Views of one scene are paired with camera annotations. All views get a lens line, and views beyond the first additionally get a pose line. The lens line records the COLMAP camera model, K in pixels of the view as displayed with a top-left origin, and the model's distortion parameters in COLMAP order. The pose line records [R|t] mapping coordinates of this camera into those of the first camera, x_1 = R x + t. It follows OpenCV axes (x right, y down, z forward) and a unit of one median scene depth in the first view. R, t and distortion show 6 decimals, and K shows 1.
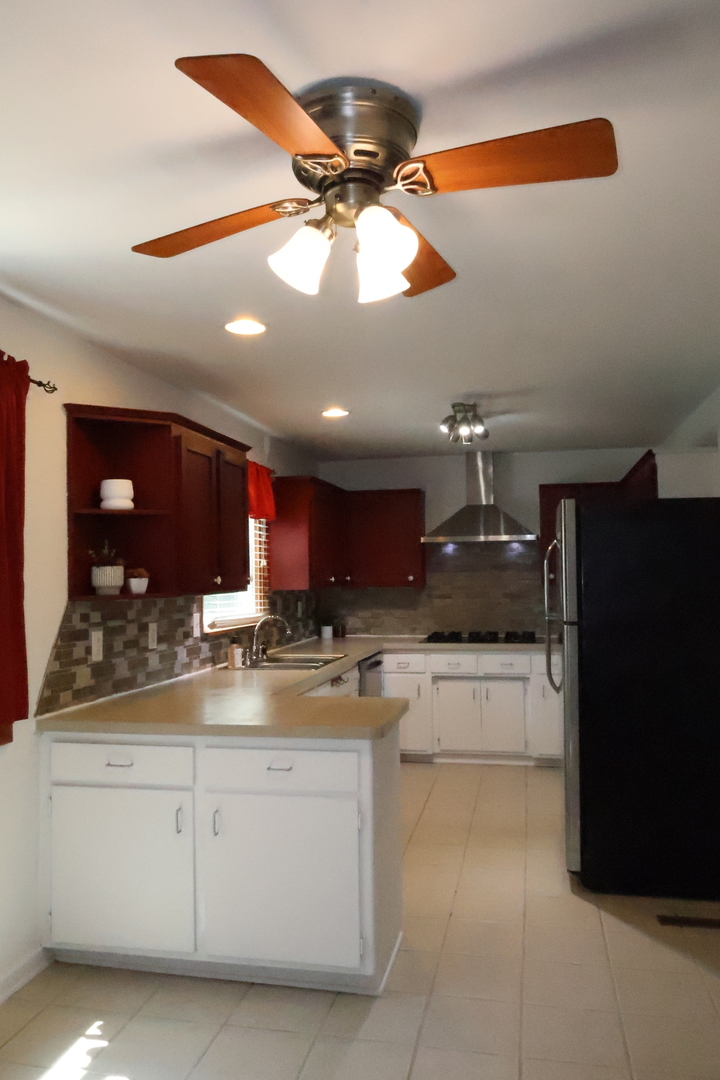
lens RADIAL K [[793.9, 0, 362.0], [0, 793.9, 537.0], [0, 0, 1]] dist [-0.015455, 0.000649]
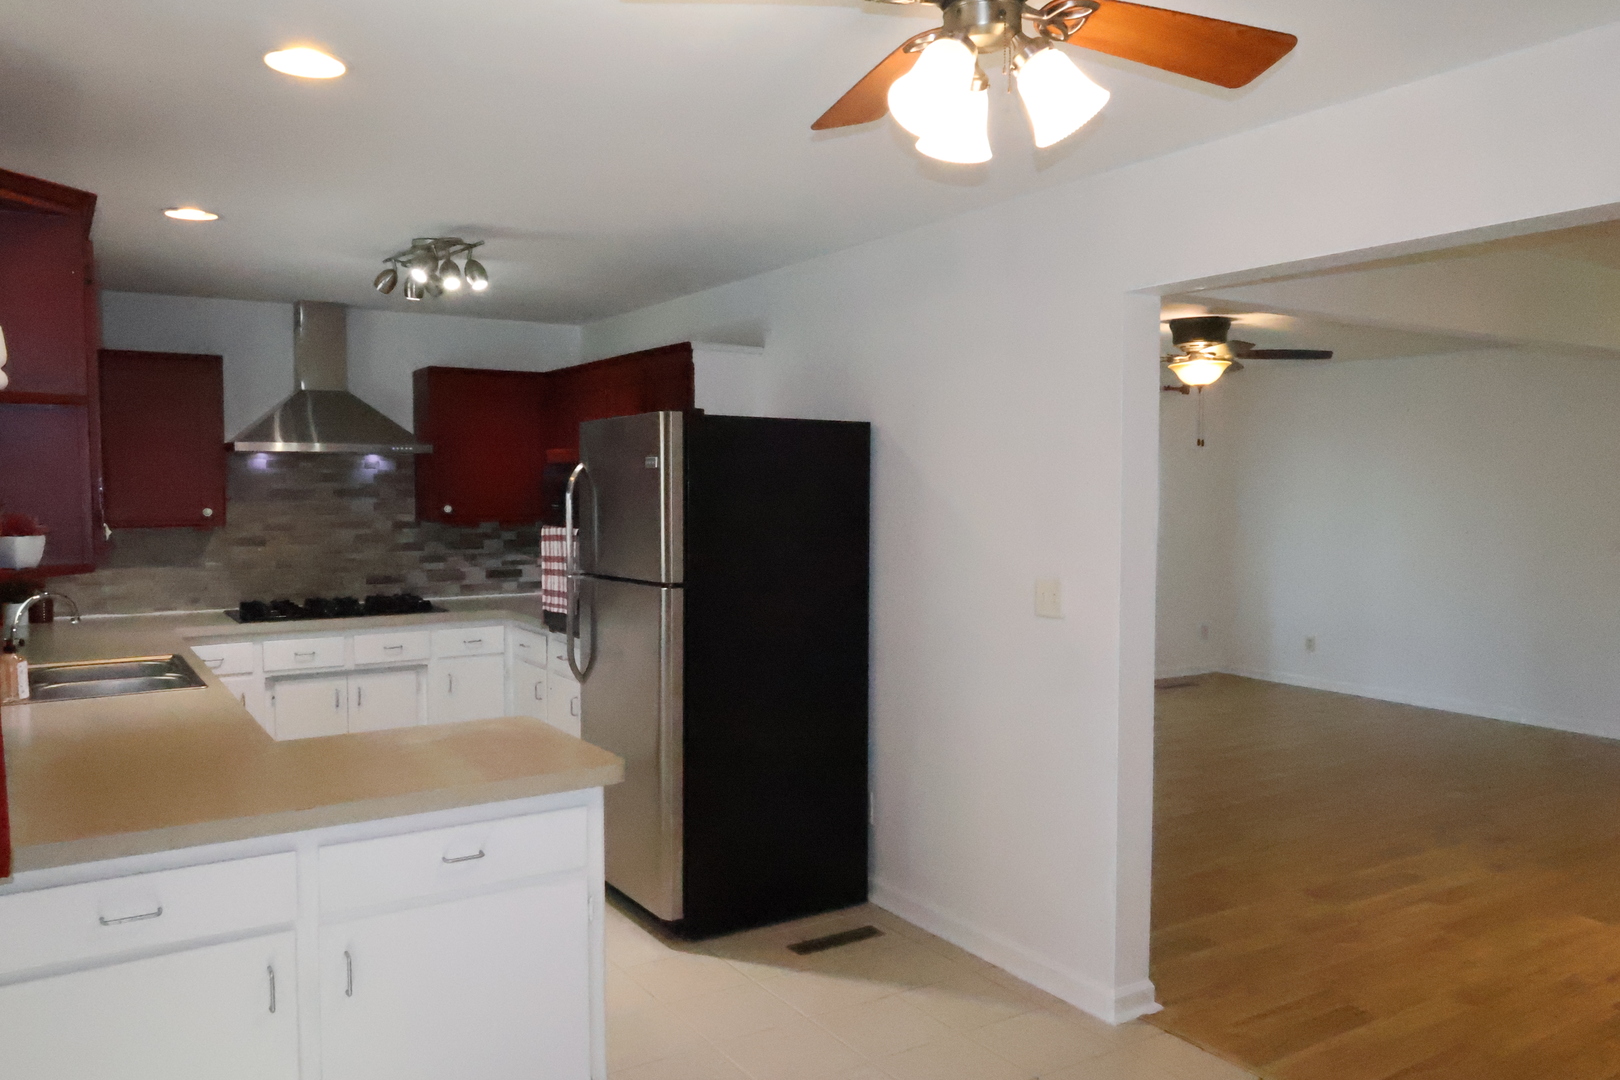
lens RADIAL K [[1190.9, 0, 806.5], [0, 1190.9, 548.8], [0, 0, 1]] dist [-0.015455, 0.000649]
pose [[0.717252, -0.025150, 0.696360, -0.343537], [-0.042565, 0.995901, 0.079810, -0.013368], [-0.695512, -0.086885, 0.713242, 0.129006]]
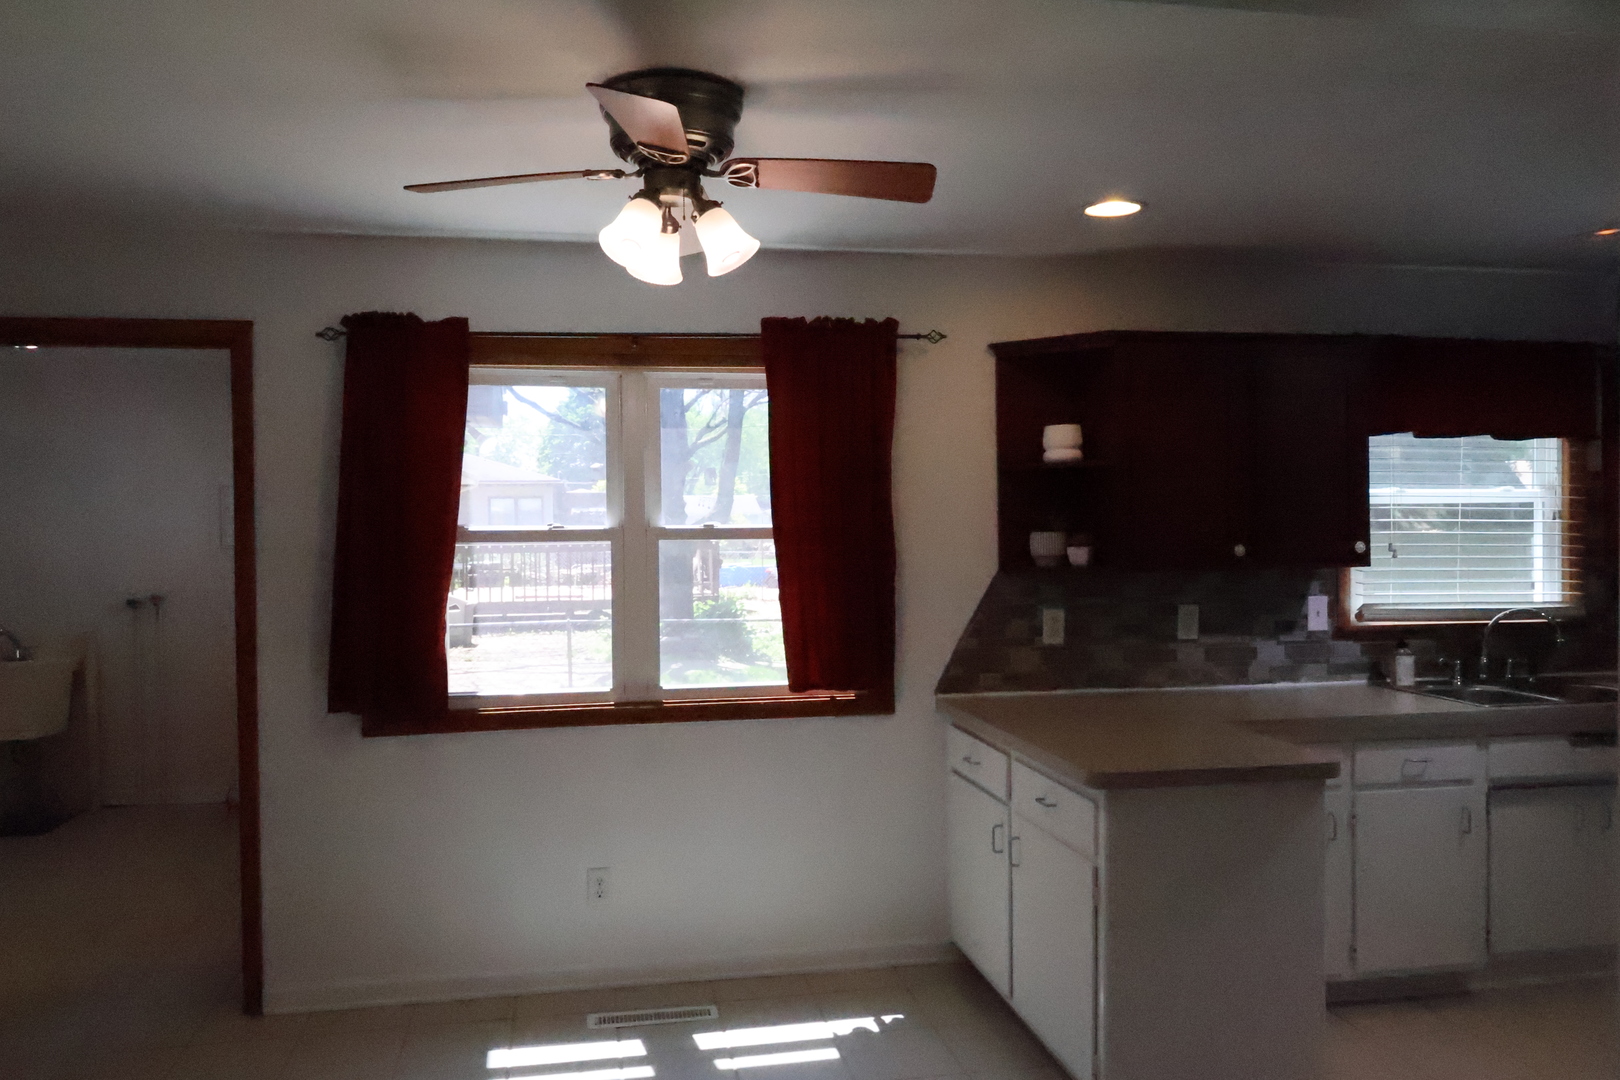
lens RADIAL K [[1190.9, 0, 807.7], [0, 1190.9, 534.5], [0, 0, 1]] dist [-0.015455, 0.000649]
pose [[0.357554, 0.022294, -0.933626, 0.574905], [0.051299, 0.997737, 0.043471, -0.020382], [0.932483, -0.063437, 0.355601, 0.252503]]
